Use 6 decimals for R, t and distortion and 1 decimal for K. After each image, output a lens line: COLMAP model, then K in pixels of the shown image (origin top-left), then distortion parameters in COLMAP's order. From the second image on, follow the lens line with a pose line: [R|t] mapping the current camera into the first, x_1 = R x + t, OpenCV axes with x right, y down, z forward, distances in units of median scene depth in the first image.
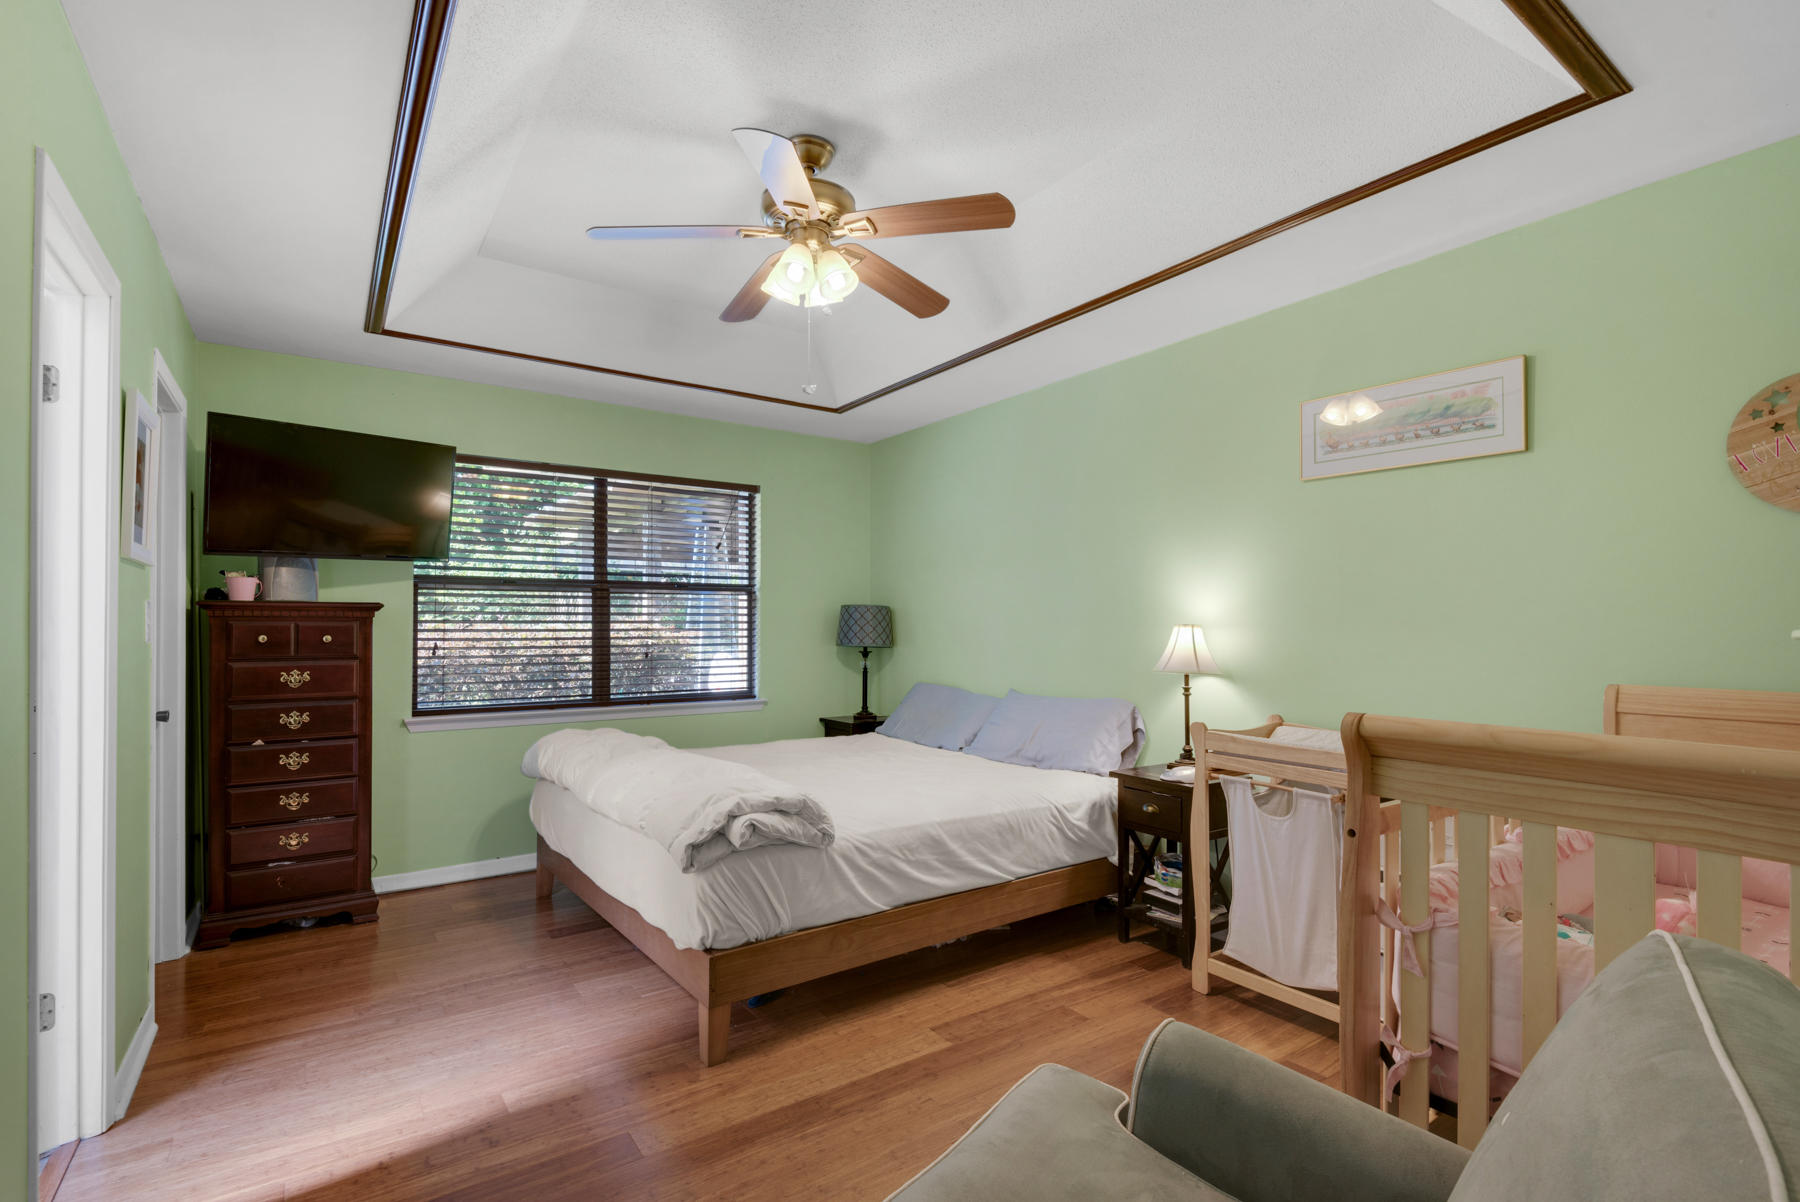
lens RADIAL K [[871.5, 0, 914.3], [0, 871.5, 611.9], [0, 0, 1]] dist [0.009455, -0.004618]
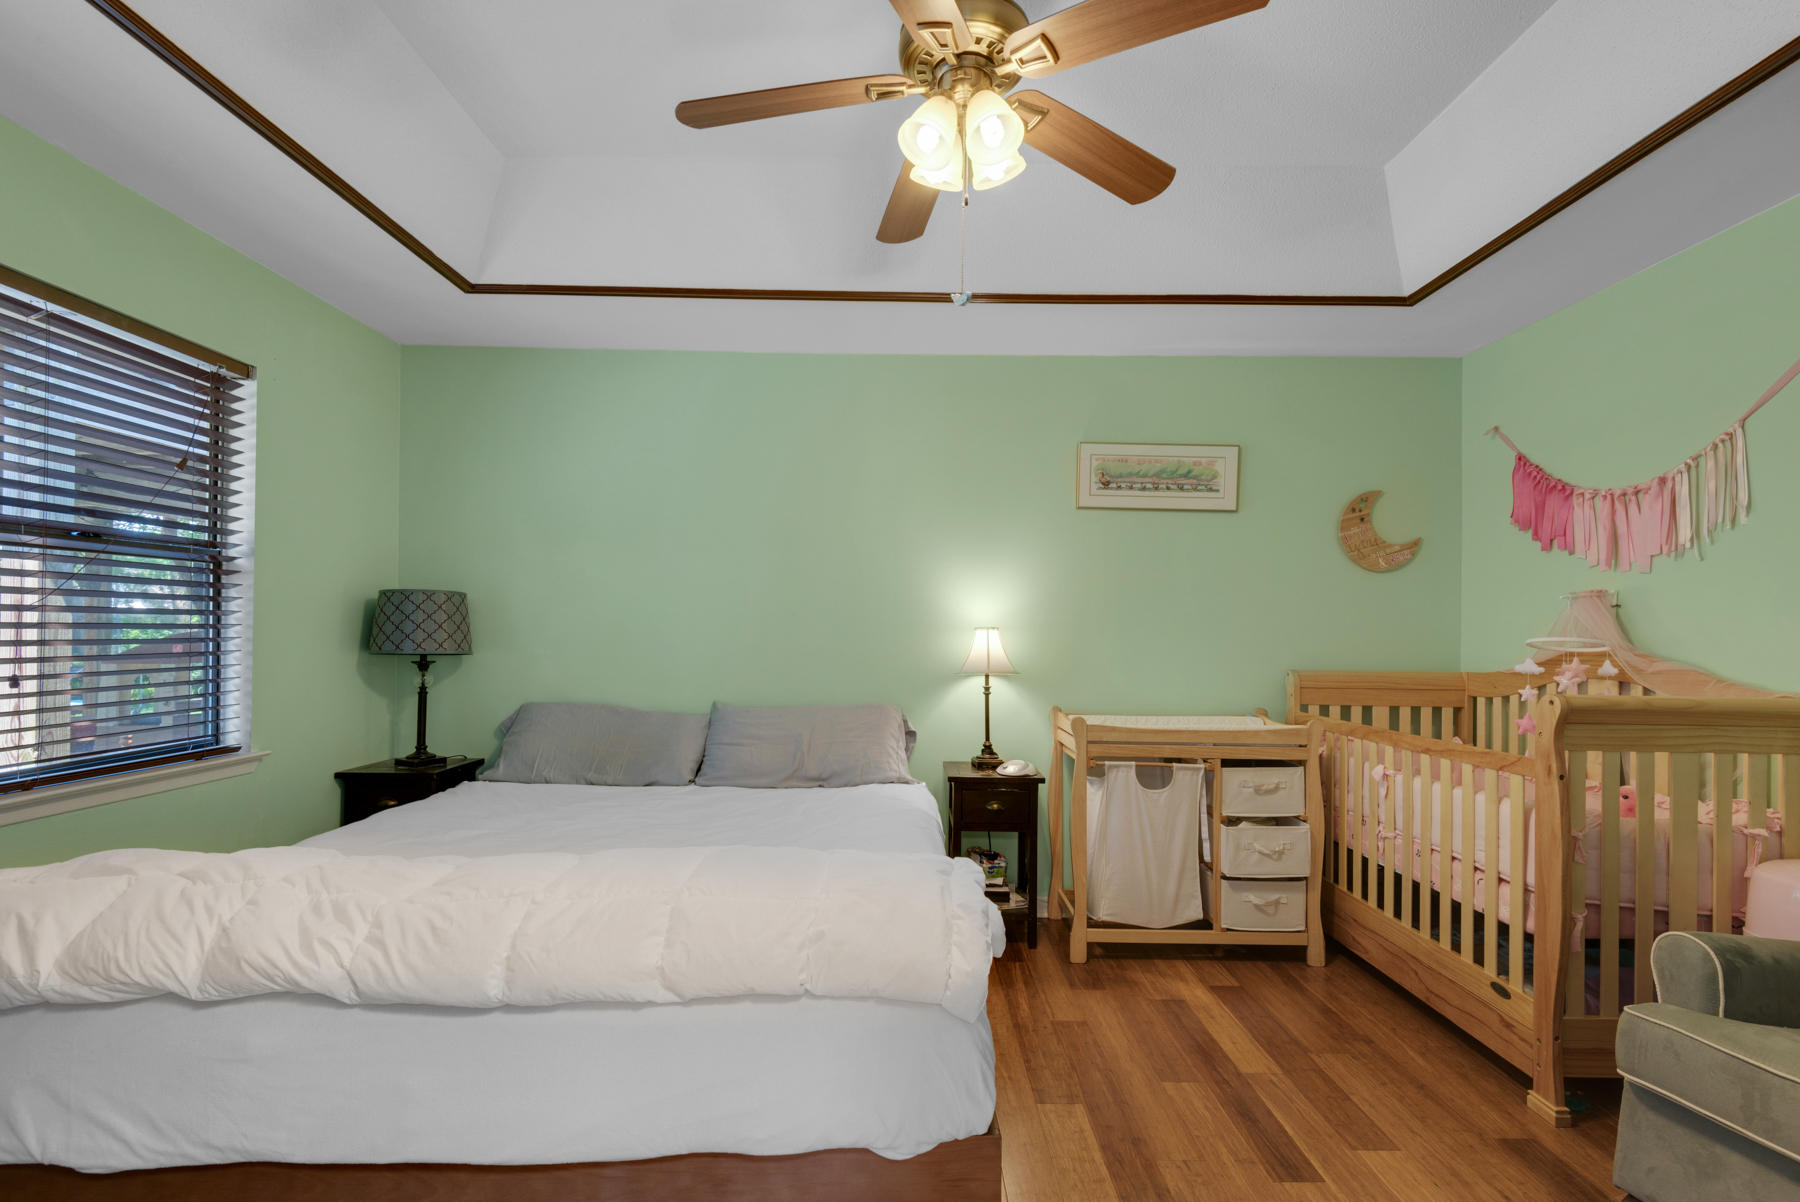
lens RADIAL K [[838.3, 0, 899.3], [0, 838.3, 616.8], [0, 0, 1]] dist [0.034650, -0.002582]
pose [[0.550527, 0.018363, 0.834615, -0.589310], [-0.024476, 0.999683, -0.005849, 0.010252], [-0.834458, -0.017208, 0.550802, 0.521396]]
